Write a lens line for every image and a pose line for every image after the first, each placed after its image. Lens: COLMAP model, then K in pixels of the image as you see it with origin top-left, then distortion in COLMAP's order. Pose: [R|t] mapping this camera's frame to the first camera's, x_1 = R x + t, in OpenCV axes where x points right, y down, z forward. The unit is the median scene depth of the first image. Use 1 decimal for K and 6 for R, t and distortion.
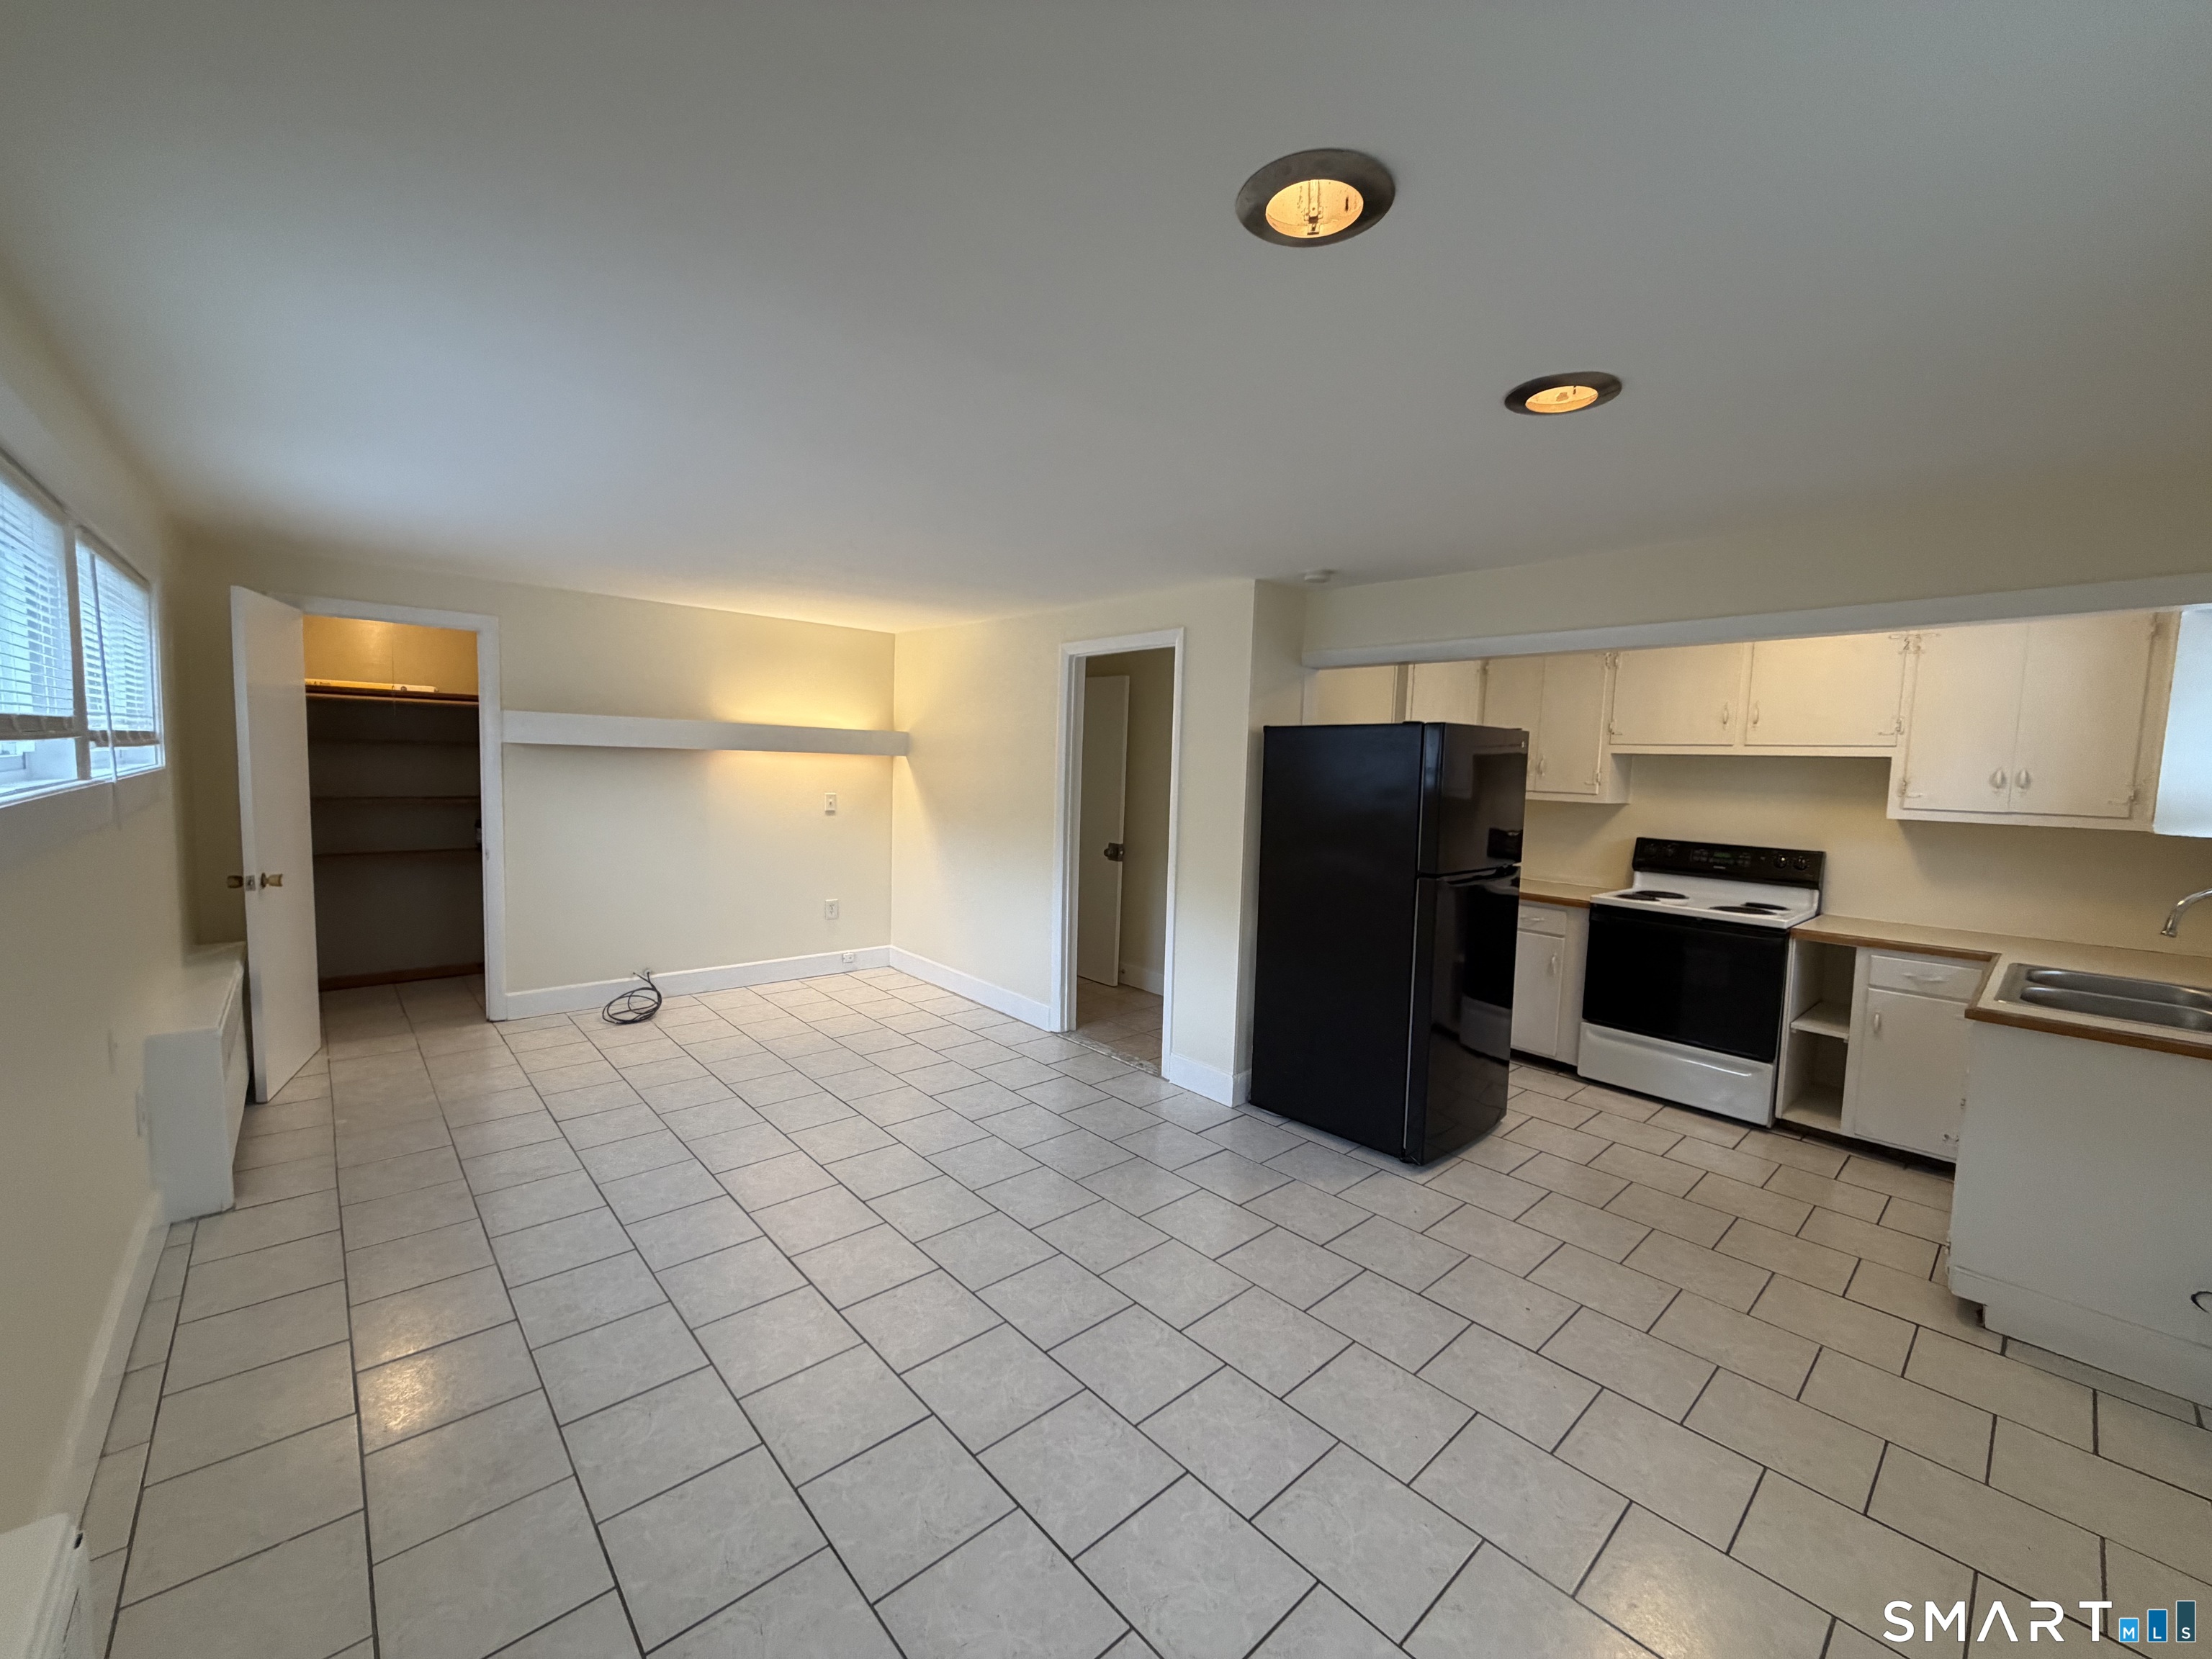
lens RADIAL K [[879.3, 0, 1099.9], [0, 879.3, 828.0], [0, 0, 1]] dist [0.001108, 0.000175]
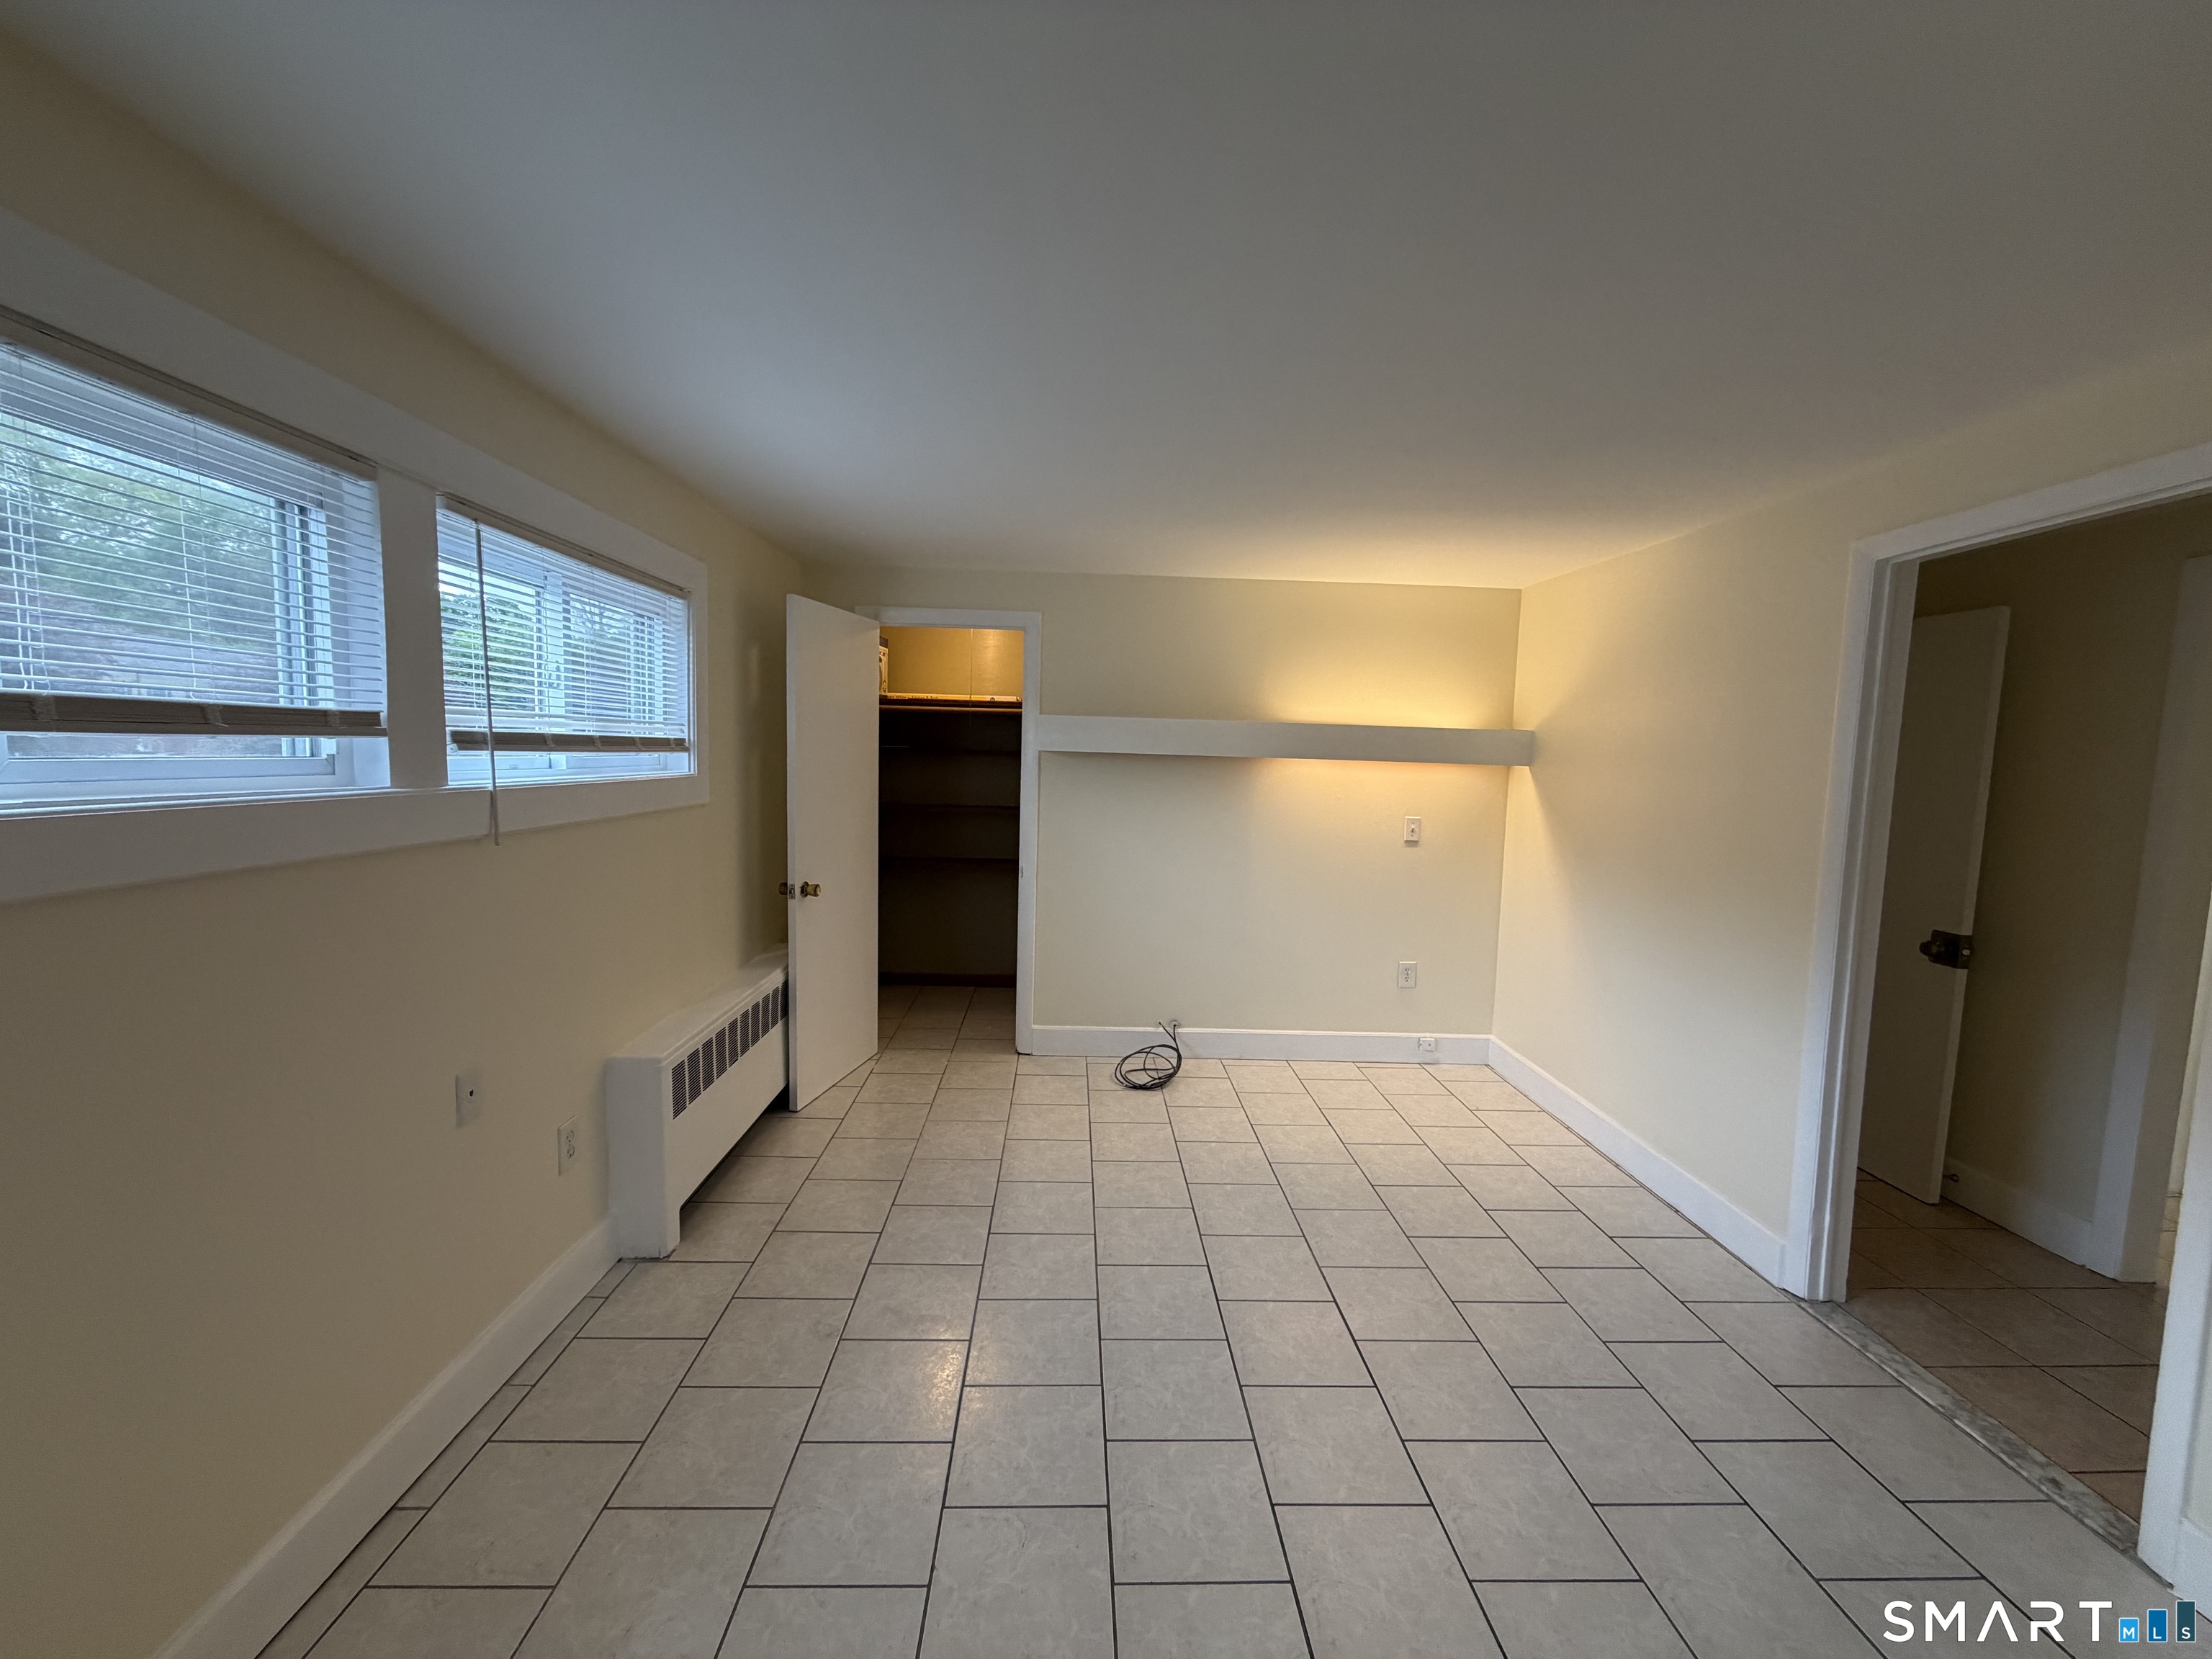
lens RADIAL K [[879.3, 0, 1099.9], [0, 879.3, 828.0], [0, 0, 1]] dist [0.001108, 0.000175]
pose [[0.764772, 0.044666, -0.642751, -0.046327], [-0.053989, 0.998528, 0.005150, -0.025827], [0.642035, 0.030763, 0.766058, 0.355916]]
